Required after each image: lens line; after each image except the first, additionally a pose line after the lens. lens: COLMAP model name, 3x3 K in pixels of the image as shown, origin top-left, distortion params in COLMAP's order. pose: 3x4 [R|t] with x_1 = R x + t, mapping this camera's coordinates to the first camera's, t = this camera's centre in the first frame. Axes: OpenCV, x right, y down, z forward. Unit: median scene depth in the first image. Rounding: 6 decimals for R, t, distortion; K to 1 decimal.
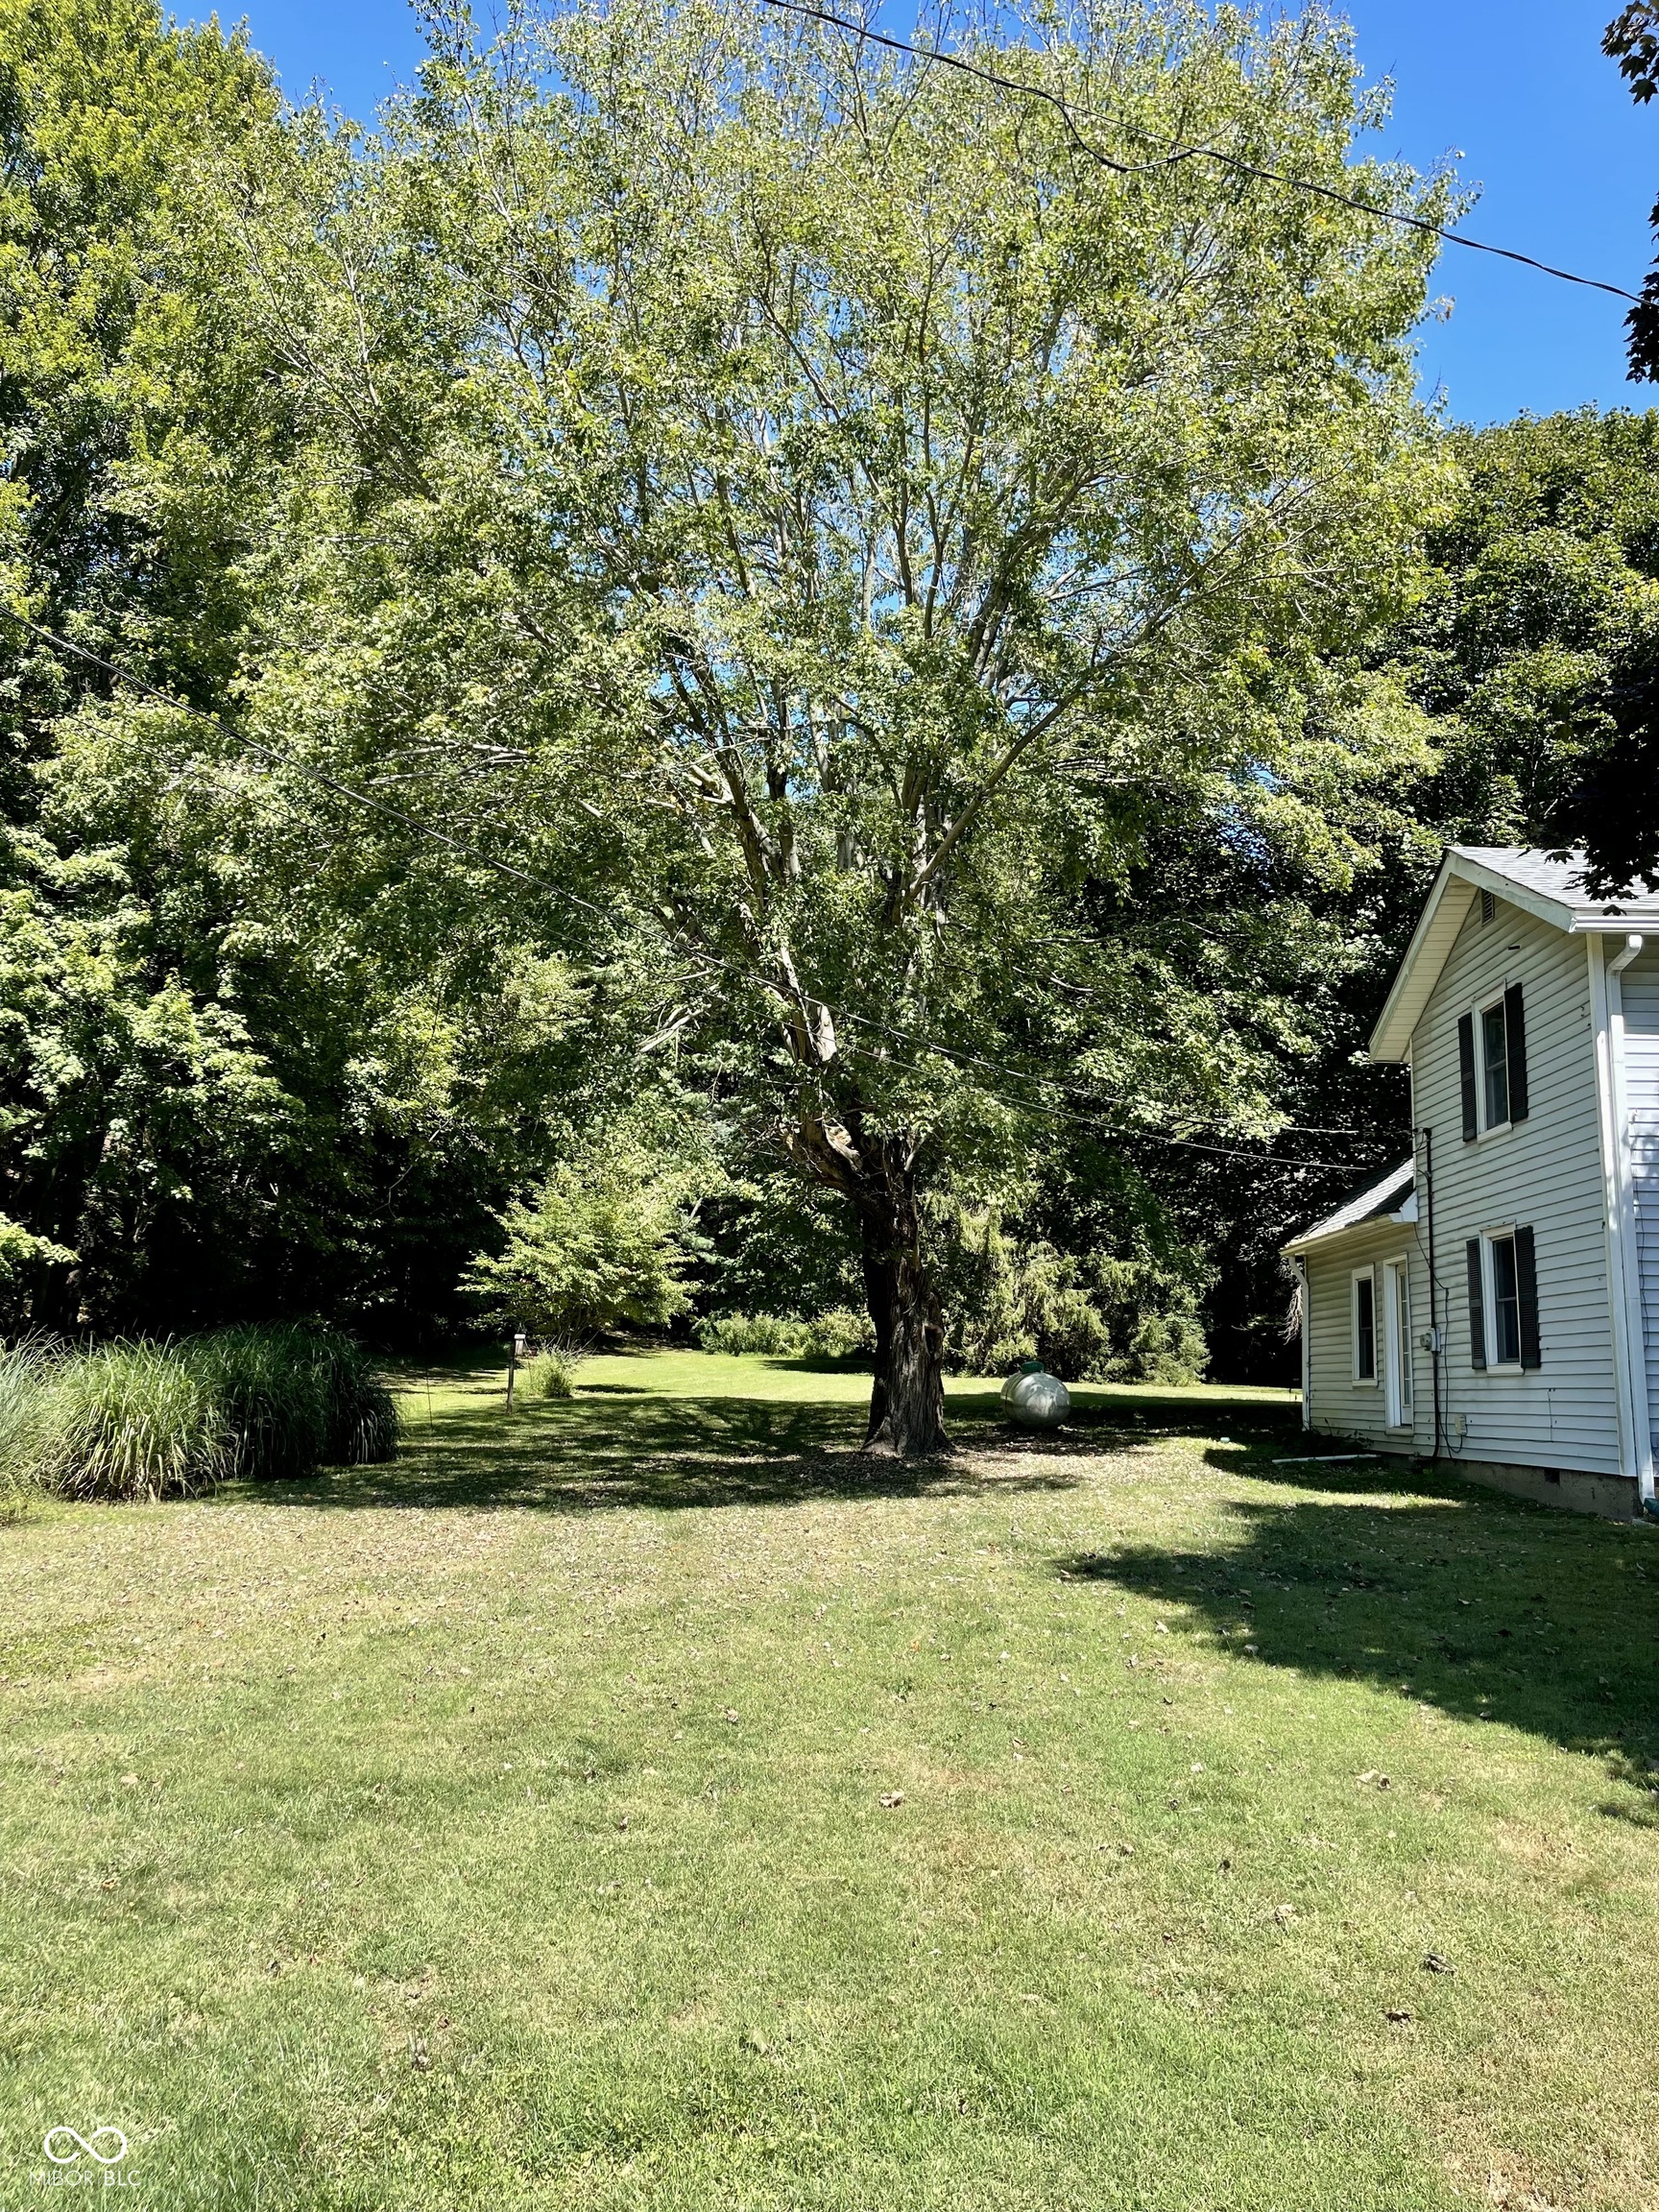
lens RADIAL K [[1680.0, 0, 818.2], [0, 1680.0, 1102.6], [0, 0, 1]] dist [0.090526, -0.107681]
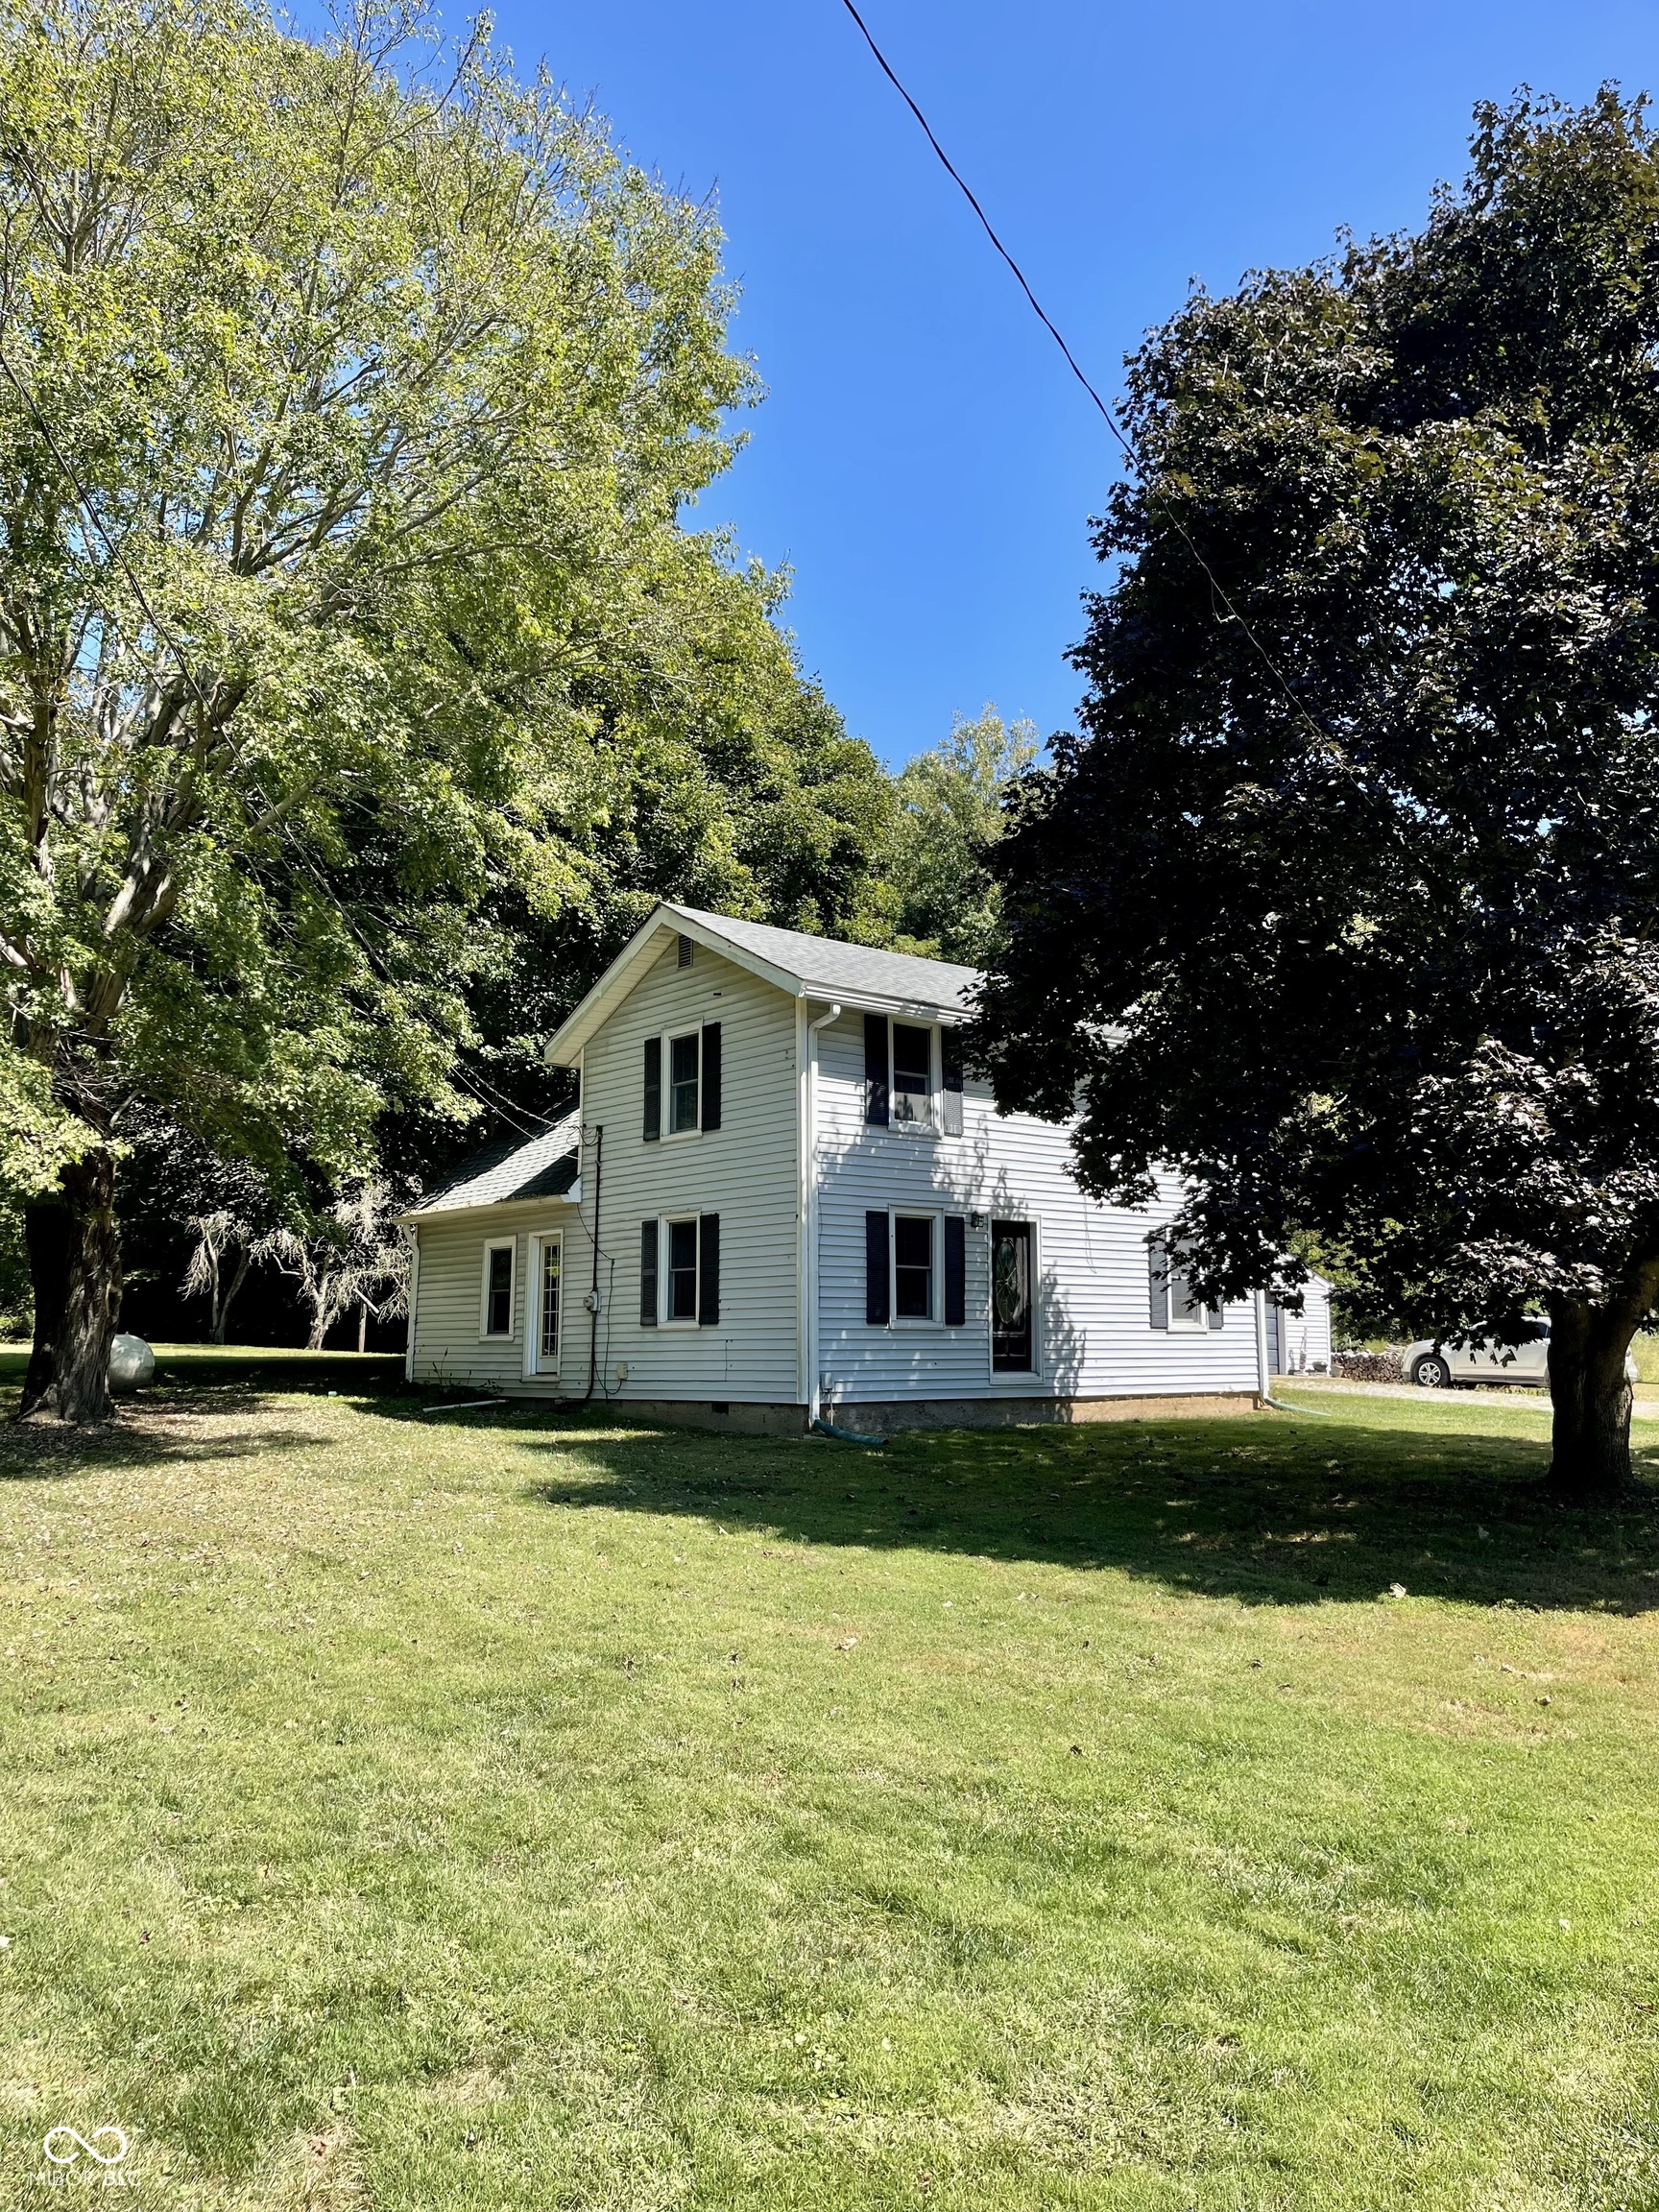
lens RADIAL K [[1680.0, 0, 818.2], [0, 1680.0, 1102.6], [0, 0, 1]] dist [0.090526, -0.107681]
pose [[0.743317, 0.080109, 0.664125, -0.359315], [-0.098621, 0.995078, -0.009649, -0.005802], [-0.661630, -0.058324, 0.747559, 0.008981]]
